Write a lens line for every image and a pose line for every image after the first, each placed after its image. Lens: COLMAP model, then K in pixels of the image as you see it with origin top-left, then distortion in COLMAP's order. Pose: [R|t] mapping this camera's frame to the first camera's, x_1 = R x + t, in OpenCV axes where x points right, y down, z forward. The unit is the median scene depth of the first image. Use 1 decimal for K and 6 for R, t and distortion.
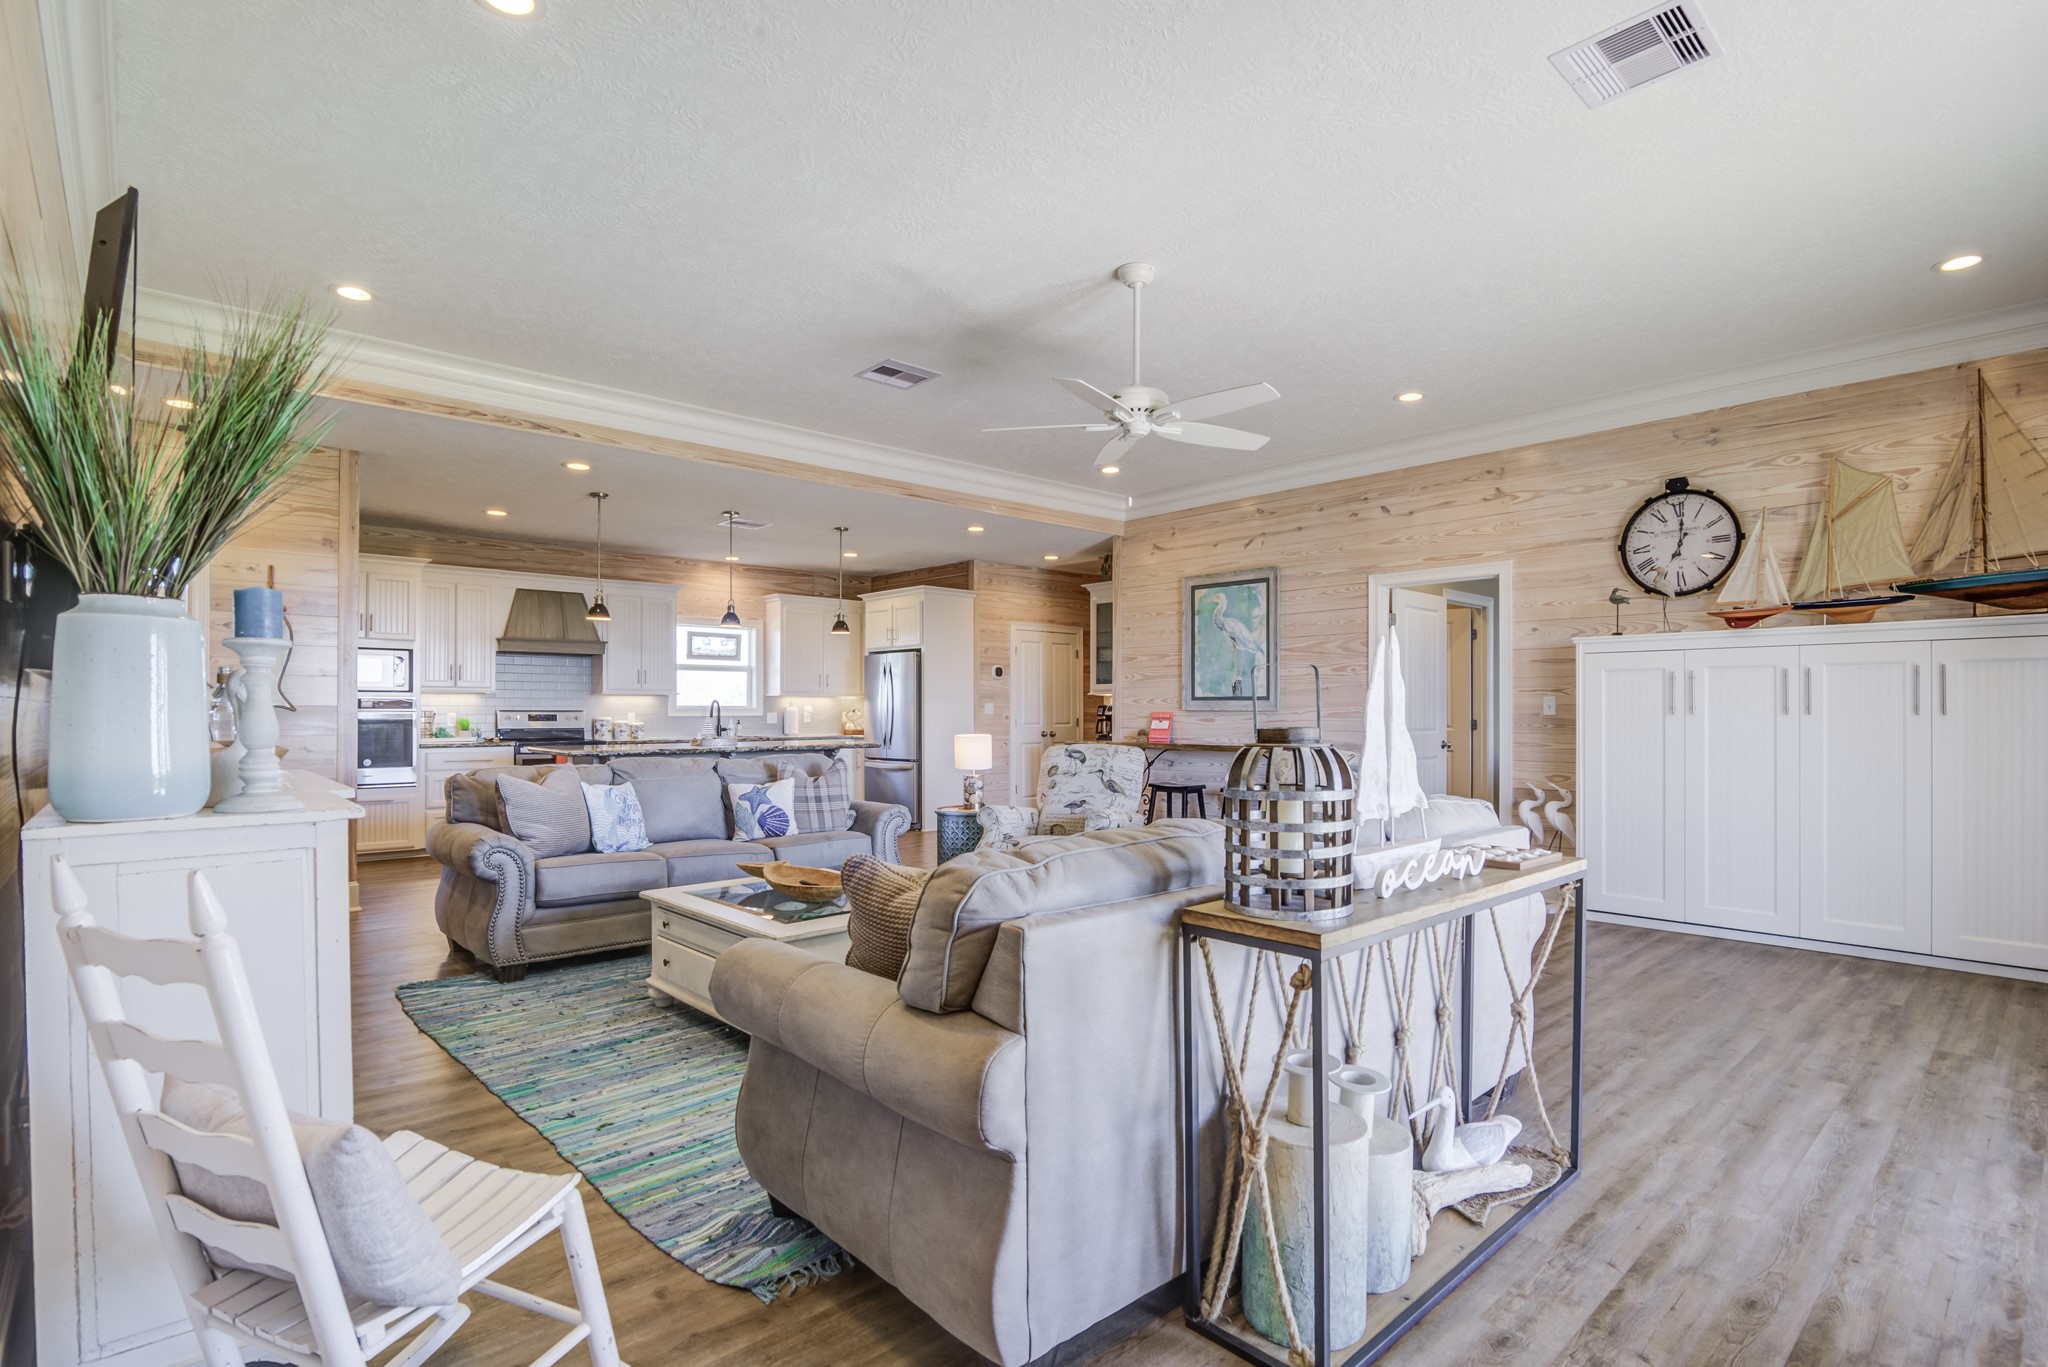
lens RADIAL K [[978.2, 0, 1059.5], [0, 978.2, 713.7], [0, 0, 1]] dist [-0.012636, -0.000262]
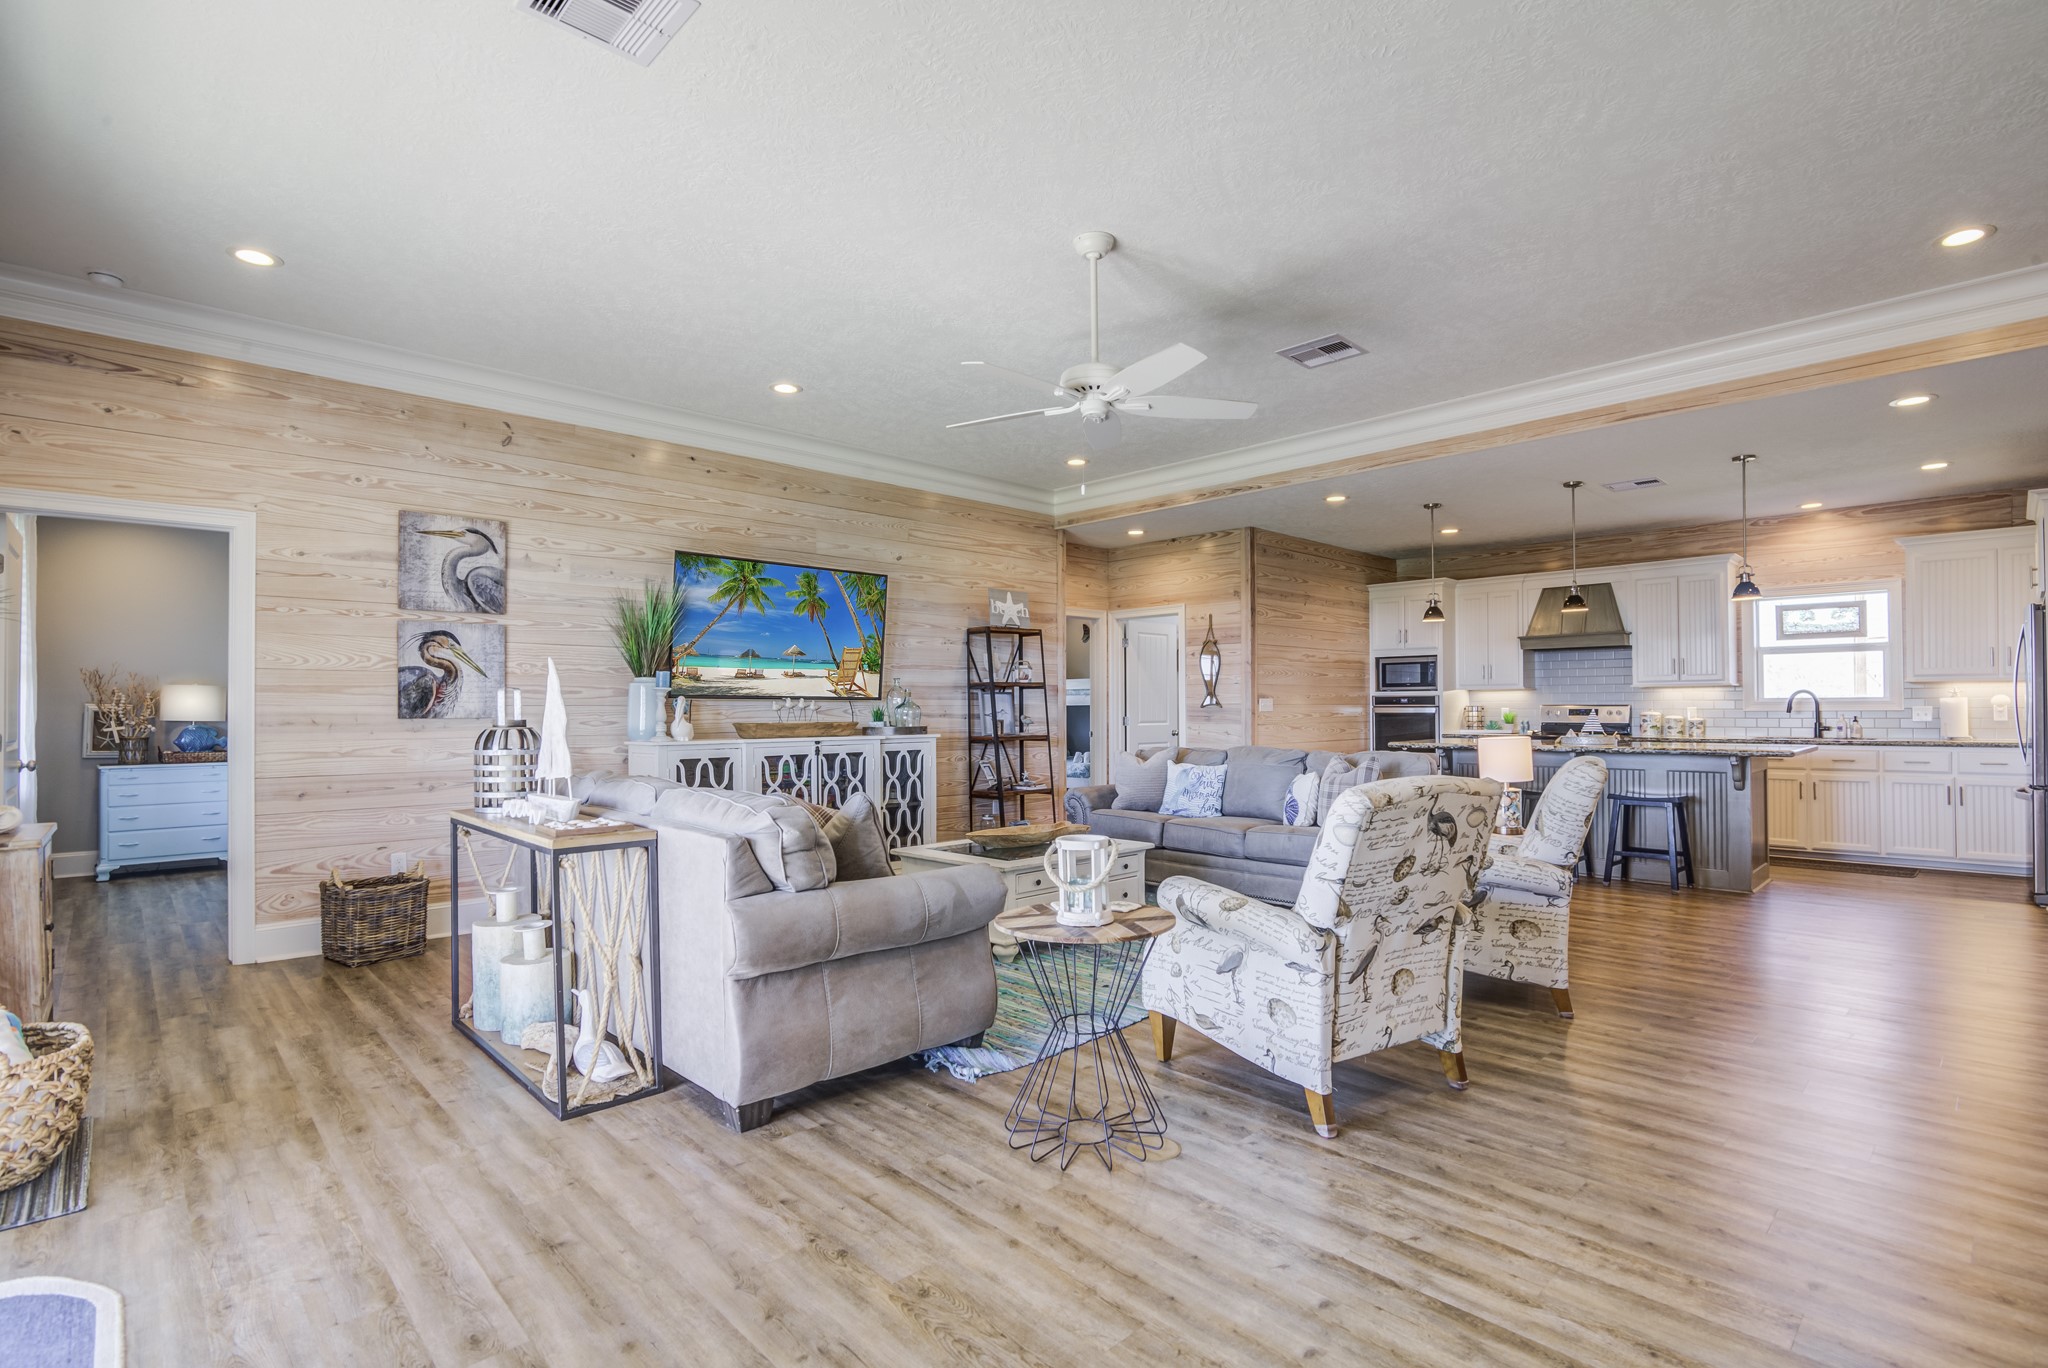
lens RADIAL K [[978.2, 0, 1032.0], [0, 978.2, 699.2], [0, 0, 1]] dist [-0.012636, -0.000262]
pose [[0.008795, -0.008678, -0.999924, 0.855194], [0.001925, 0.999961, -0.008661, -0.003367], [0.999959, -0.001848, 0.008812, 0.784671]]
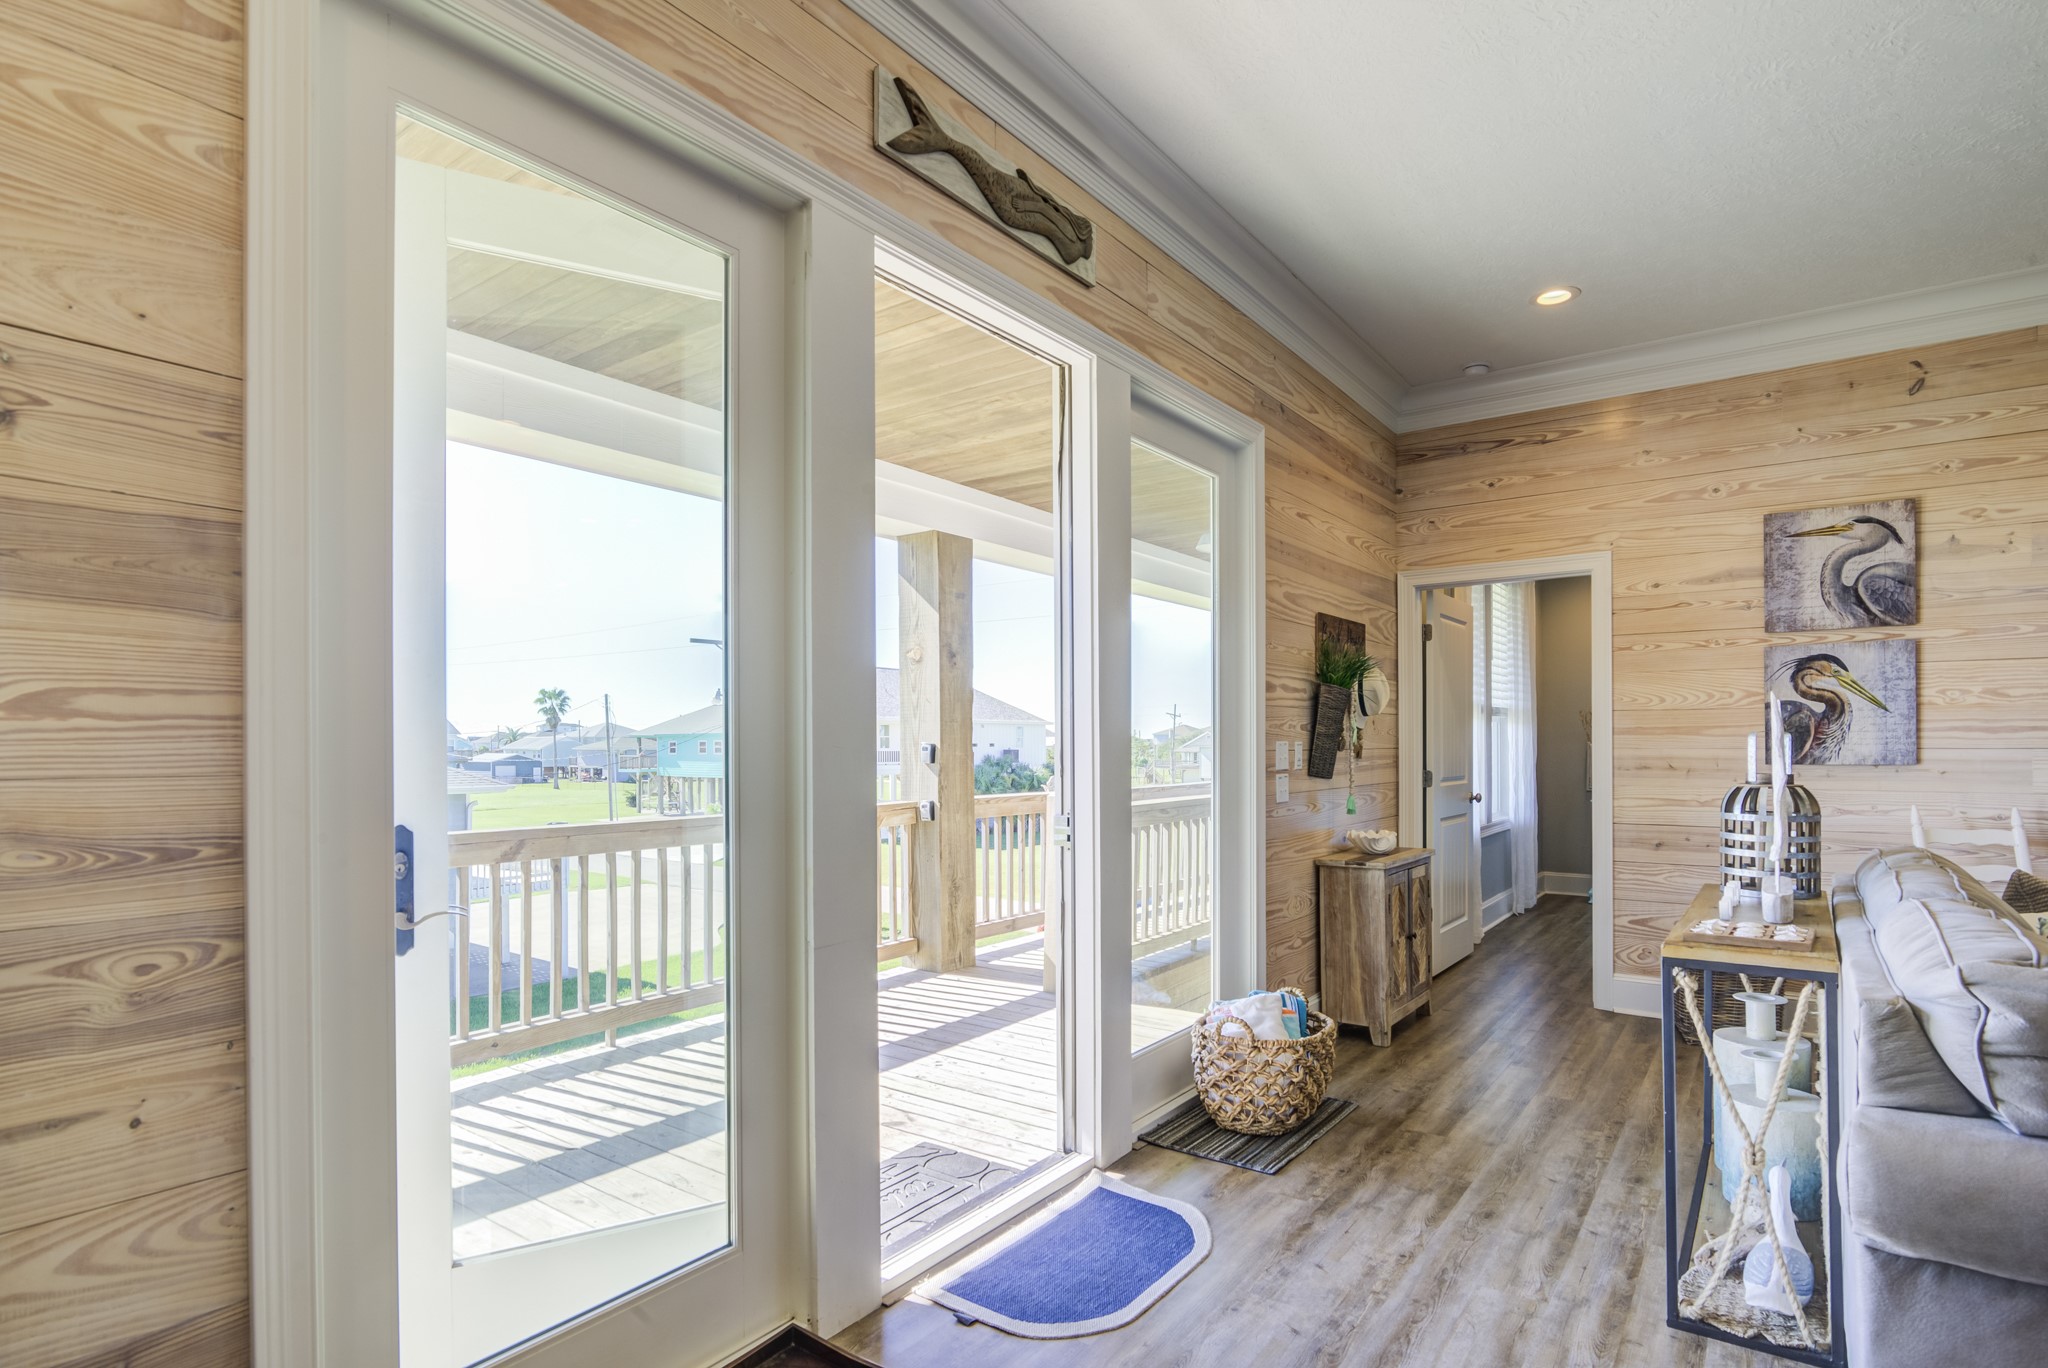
lens RADIAL K [[1043.2, 0, 1034.7], [0, 1043.2, 741.9], [0, 0, 1]] dist [-0.005129, -0.001228]
pose [[-0.982073, 0.004981, -0.188434, 0.630858], [0.004919, 0.999988, 0.000796, -0.016648], [0.188436, -0.000146, -0.982086, 0.905510]]
